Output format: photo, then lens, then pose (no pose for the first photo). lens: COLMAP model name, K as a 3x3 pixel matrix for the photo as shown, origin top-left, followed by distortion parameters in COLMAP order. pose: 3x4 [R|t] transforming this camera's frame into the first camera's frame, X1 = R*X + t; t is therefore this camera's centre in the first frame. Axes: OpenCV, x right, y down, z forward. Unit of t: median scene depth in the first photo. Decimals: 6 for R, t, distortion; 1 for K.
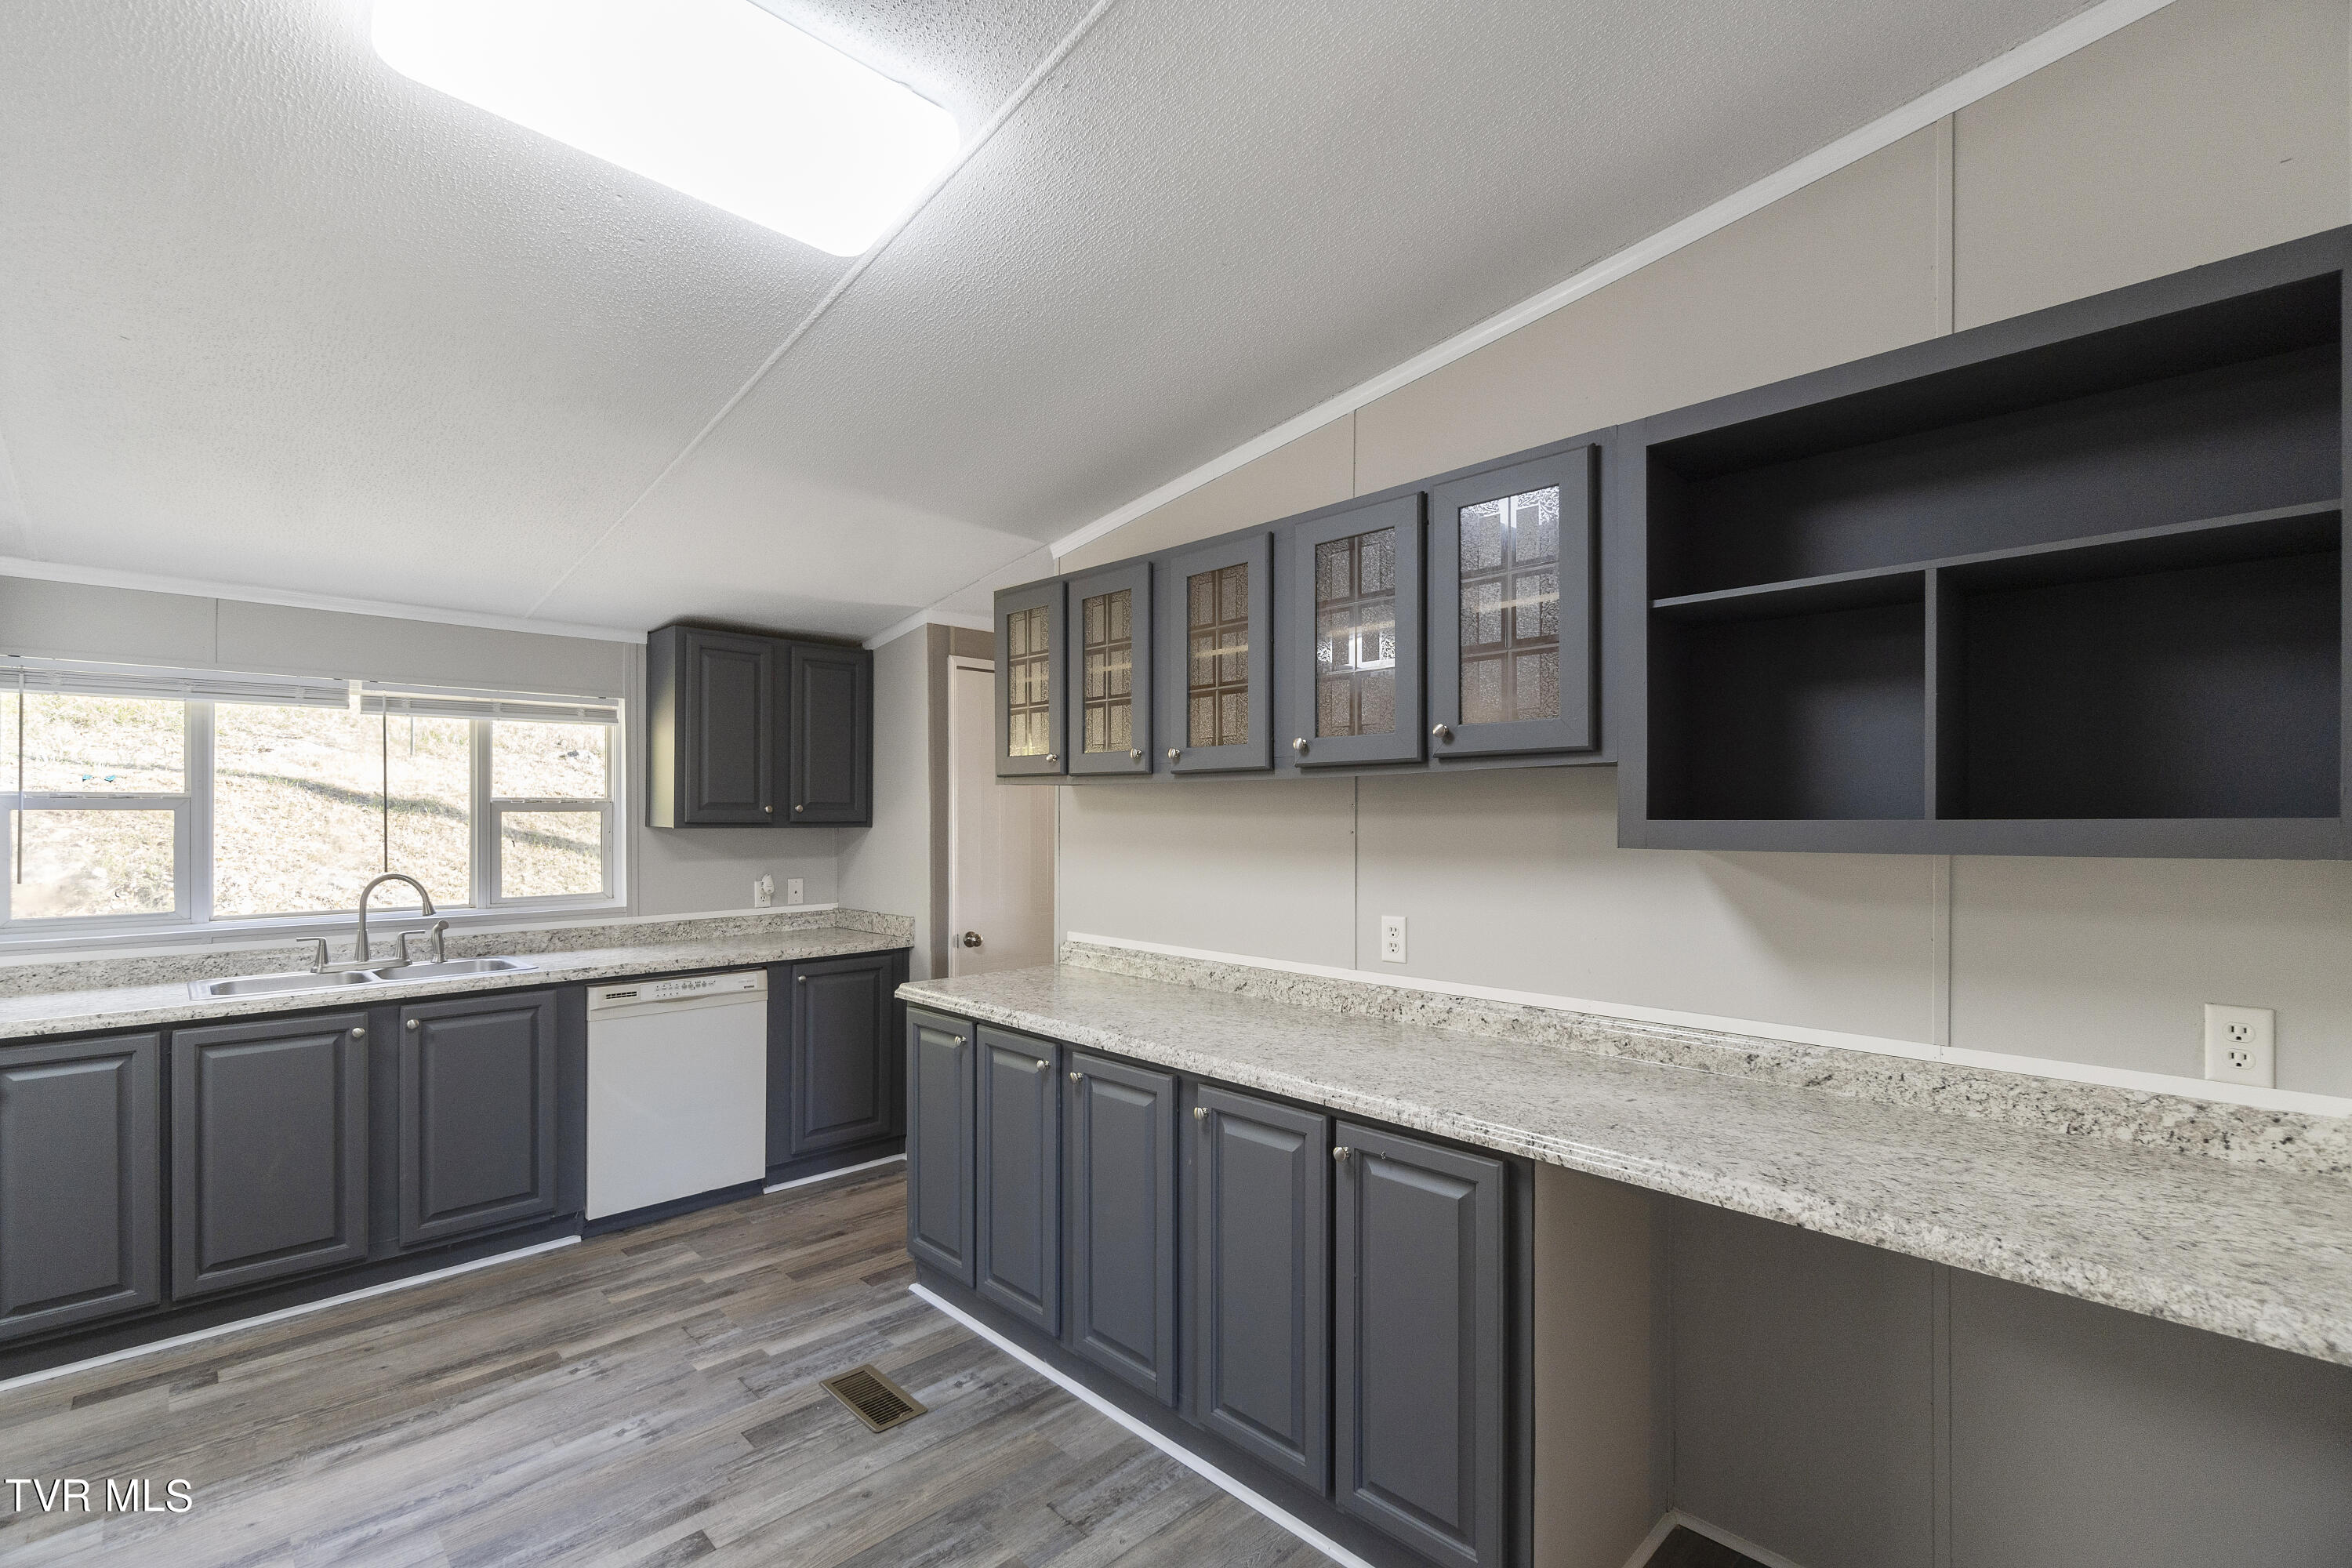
lens RADIAL K [[1025.1, 0, 1167.1], [0, 1025.1, 818.7], [0, 0, 1]] dist [-0.004277, 0.000994]
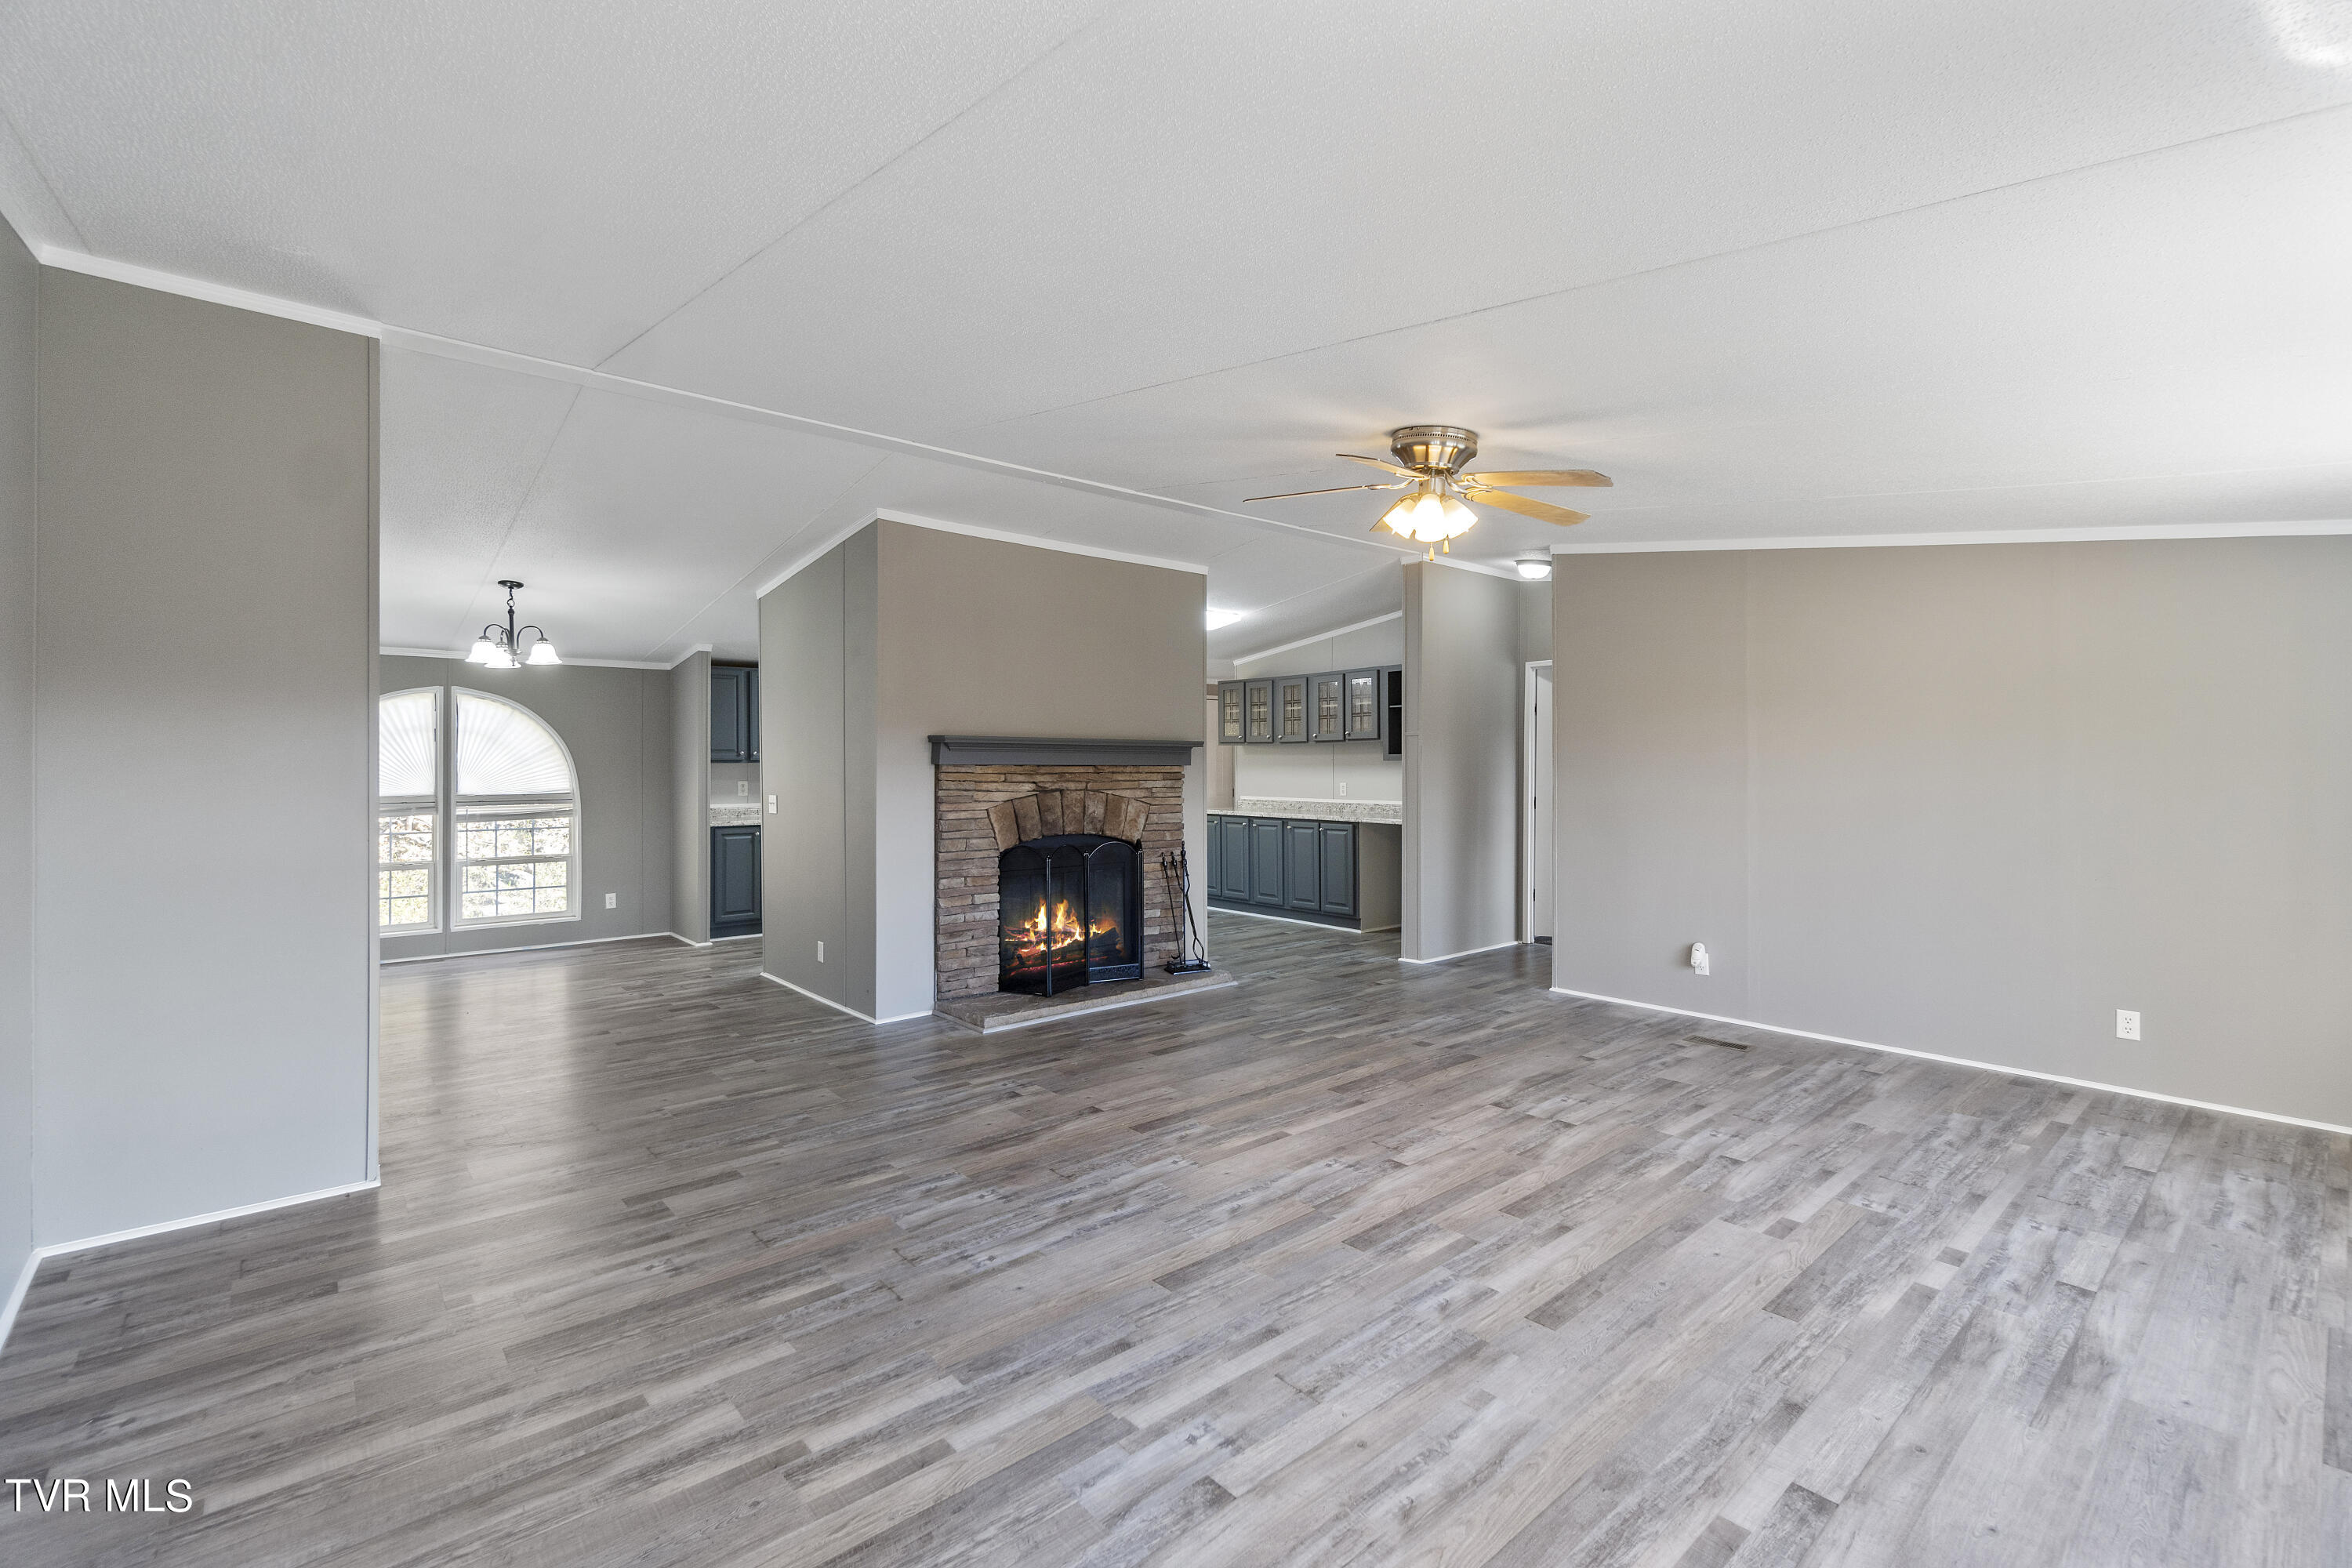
lens RADIAL K [[1025.1, 0, 1172.0], [0, 1025.1, 752.9], [0, 0, 1]] dist [-0.004277, 0.000994]
pose [[0.997793, -0.006460, -0.066091, -0.103326], [0.005296, 0.999828, -0.017777, 0.041464], [0.066194, 0.017387, 0.997655, -1.984628]]
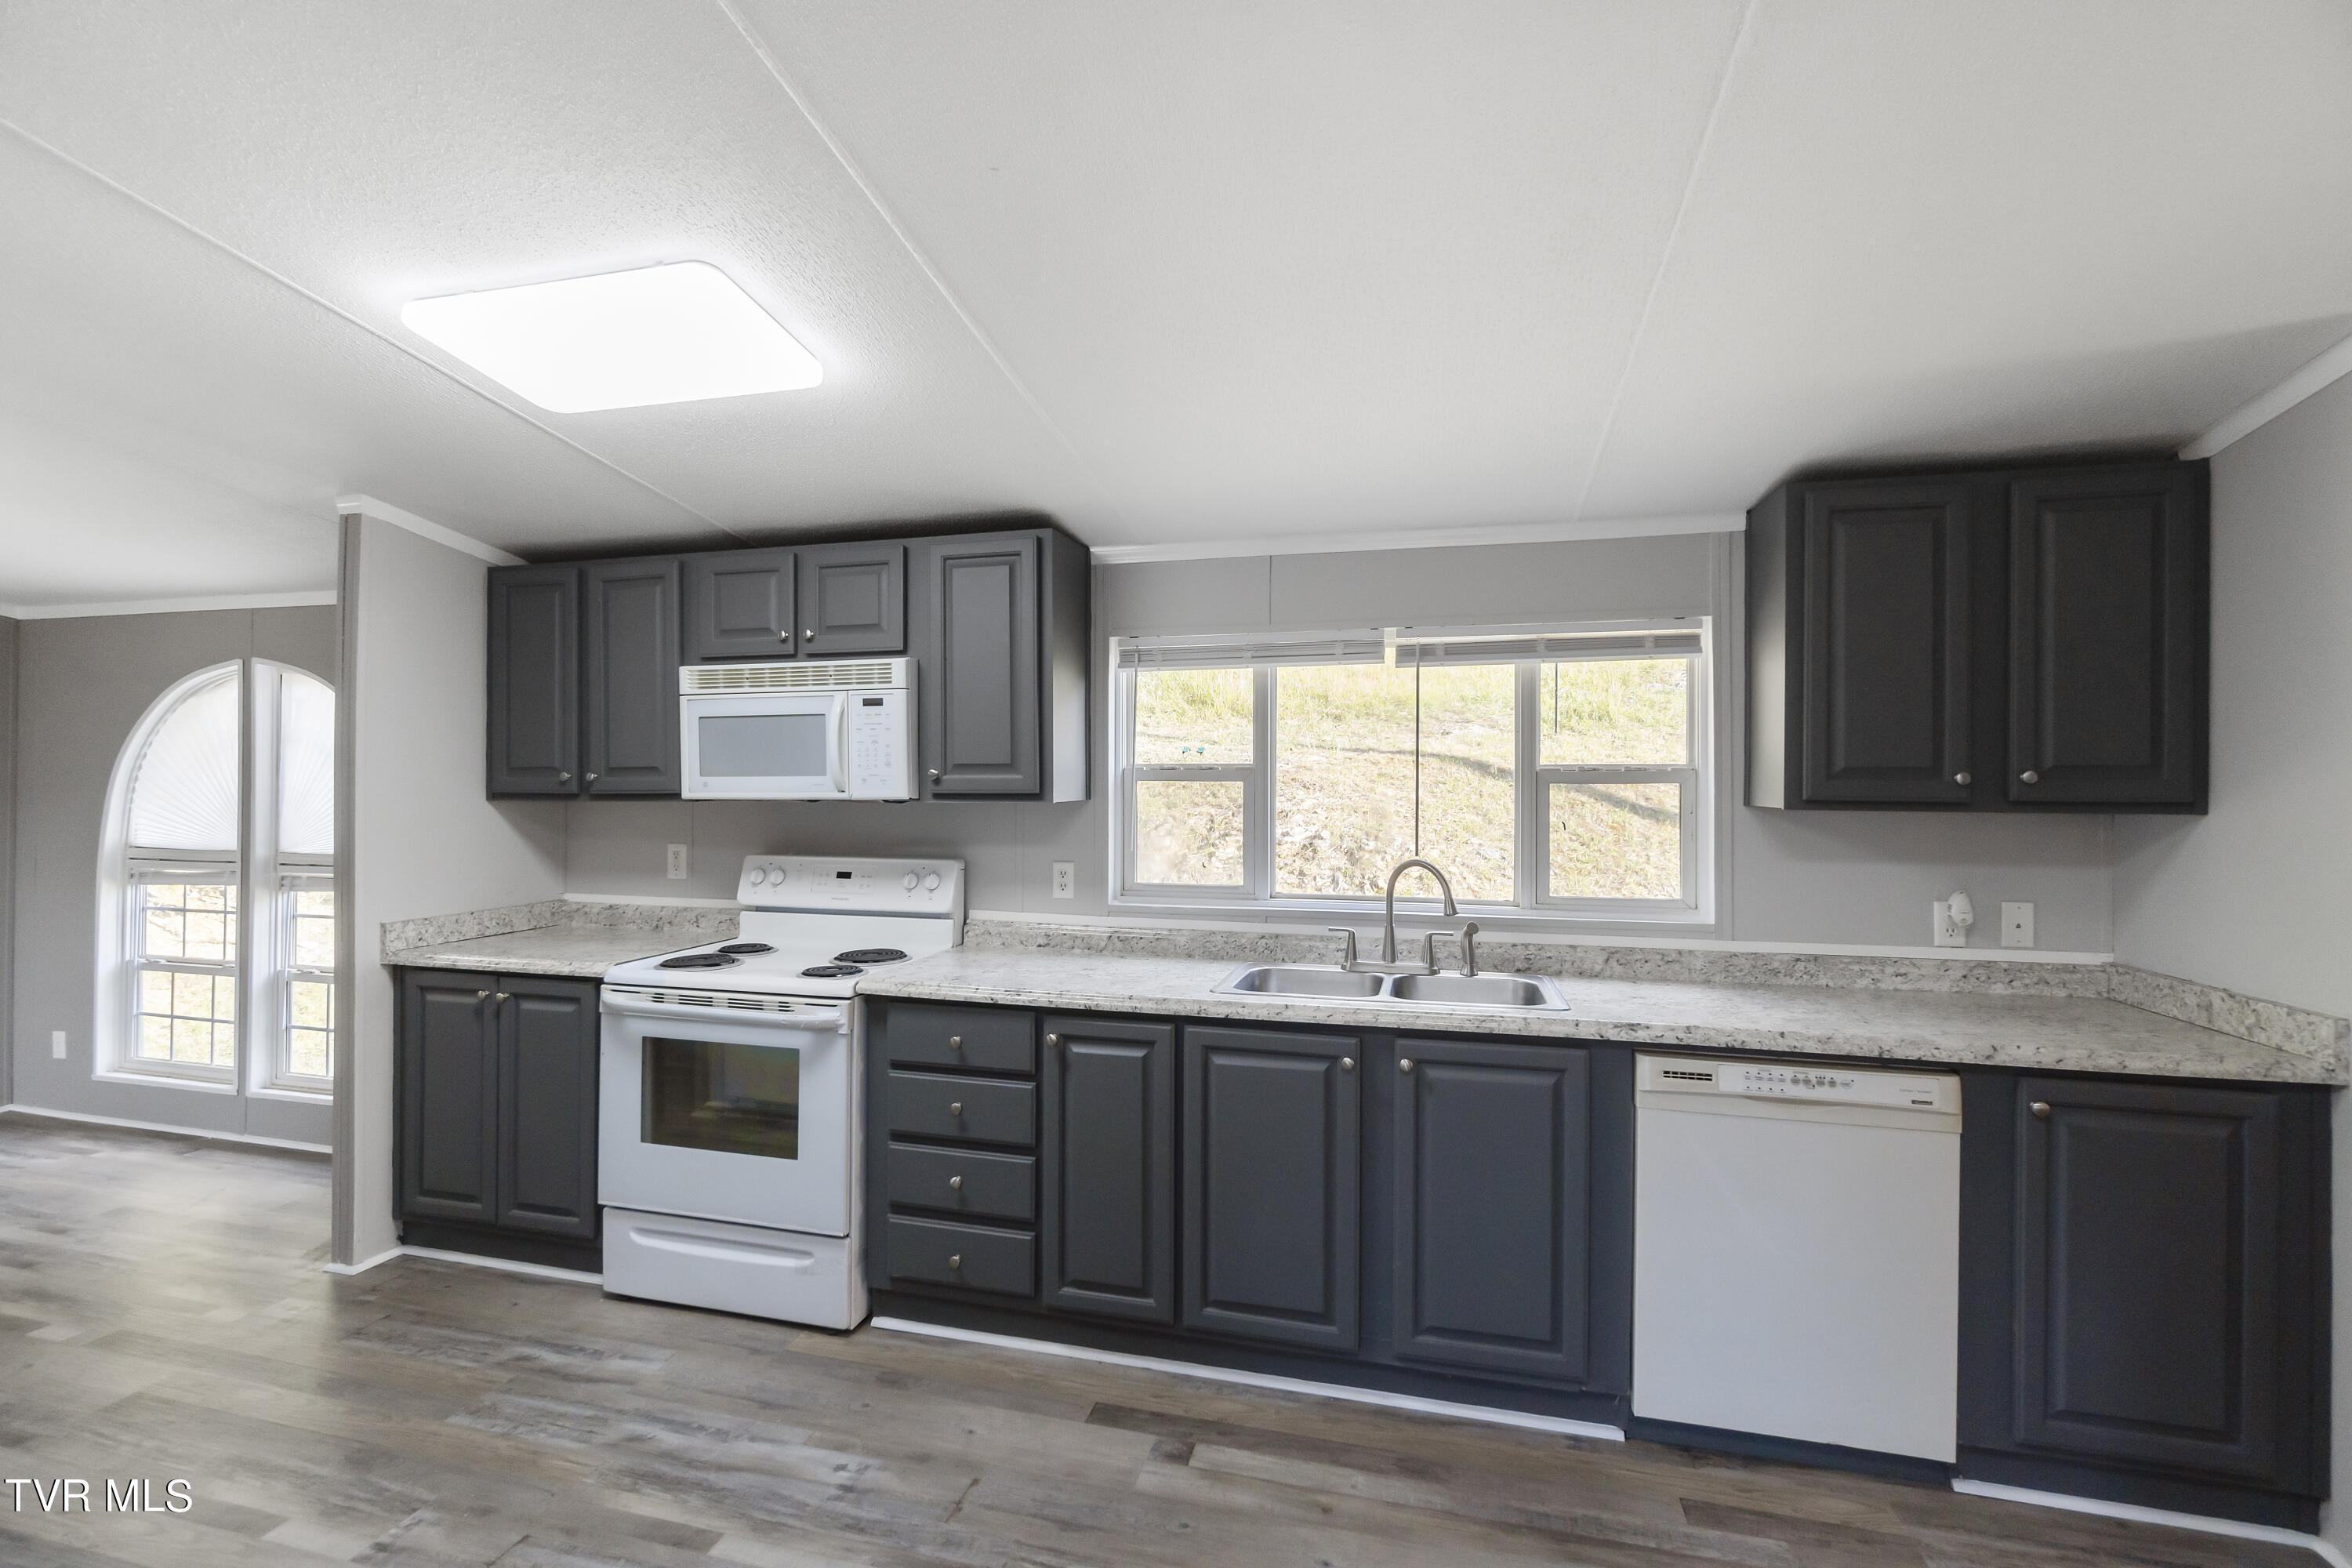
lens RADIAL K [[1025.1, 0, 1165.0], [0, 1025.1, 778.7], [0, 0, 1]] dist [-0.004277, 0.000994]
pose [[0.516537, -0.004429, -0.856254, -0.171454], [-0.007520, 0.999925, -0.009708, -0.000724], [0.856232, 0.011454, 0.516465, 0.426369]]
